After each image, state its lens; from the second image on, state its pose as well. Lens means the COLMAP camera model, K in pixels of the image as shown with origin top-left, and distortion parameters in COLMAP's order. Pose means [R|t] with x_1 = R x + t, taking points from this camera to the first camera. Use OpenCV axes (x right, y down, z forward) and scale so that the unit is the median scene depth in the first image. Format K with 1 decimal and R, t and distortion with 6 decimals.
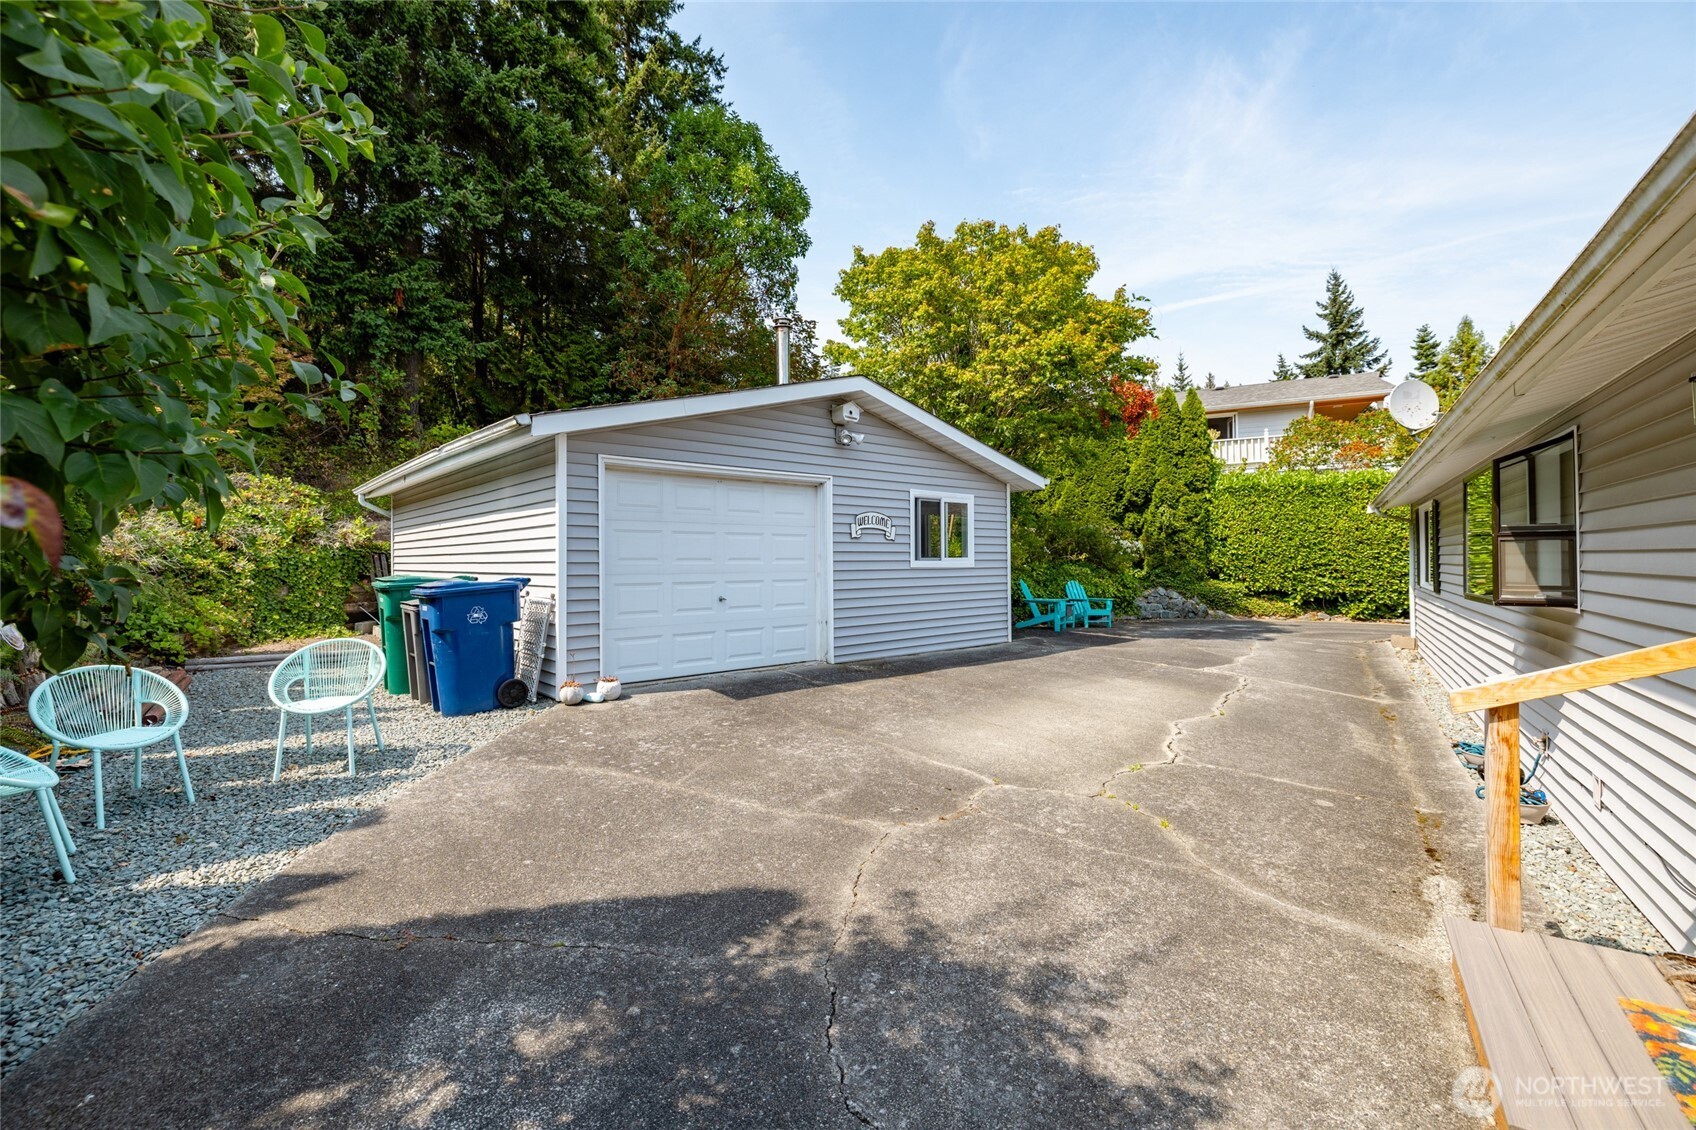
lens RADIAL K [[717.5, 0, 817.6], [0, 717.5, 562.3], [0, 0, 1]] dist [0.000480, -0.000185]
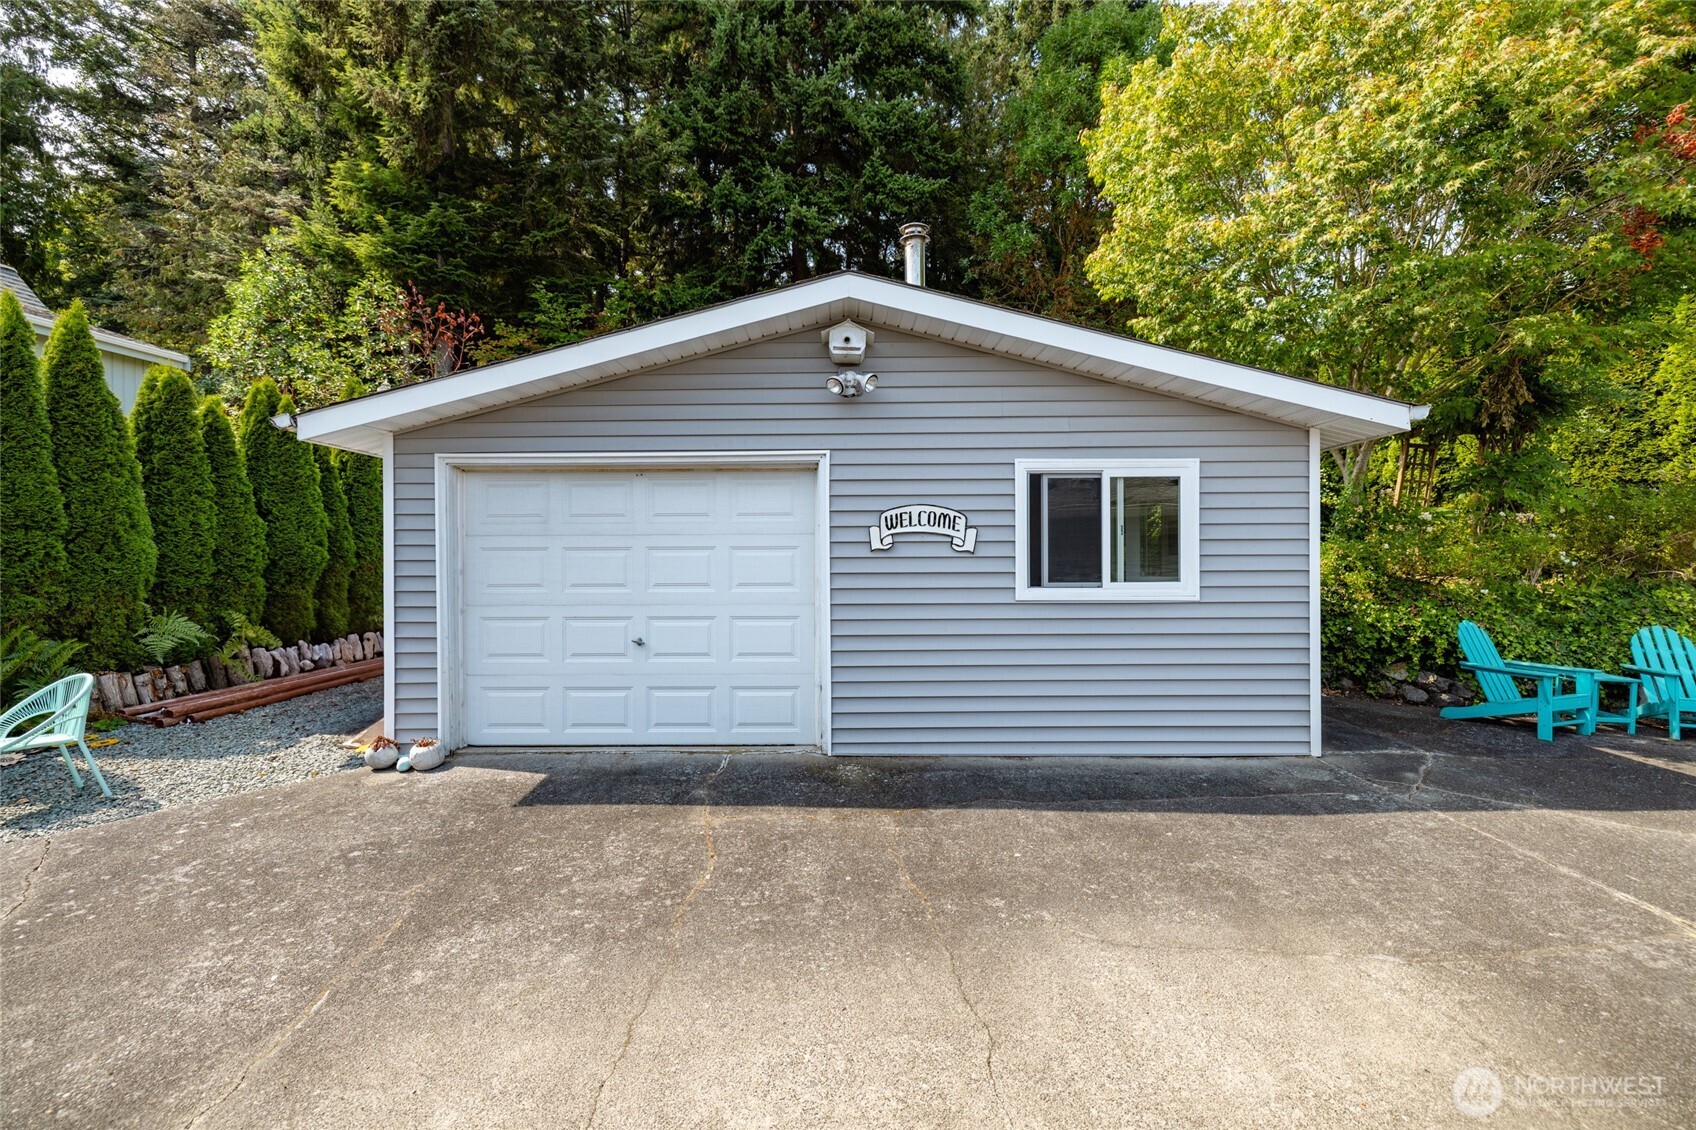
lens RADIAL K [[717.5, 0, 817.6], [0, 717.5, 562.3], [0, 0, 1]] dist [0.000480, -0.000185]
pose [[0.762753, 0.001878, -0.646687, 0.414519], [-0.000650, 0.999998, 0.002136, -0.025932], [0.646690, -0.001209, 0.762752, 0.531319]]
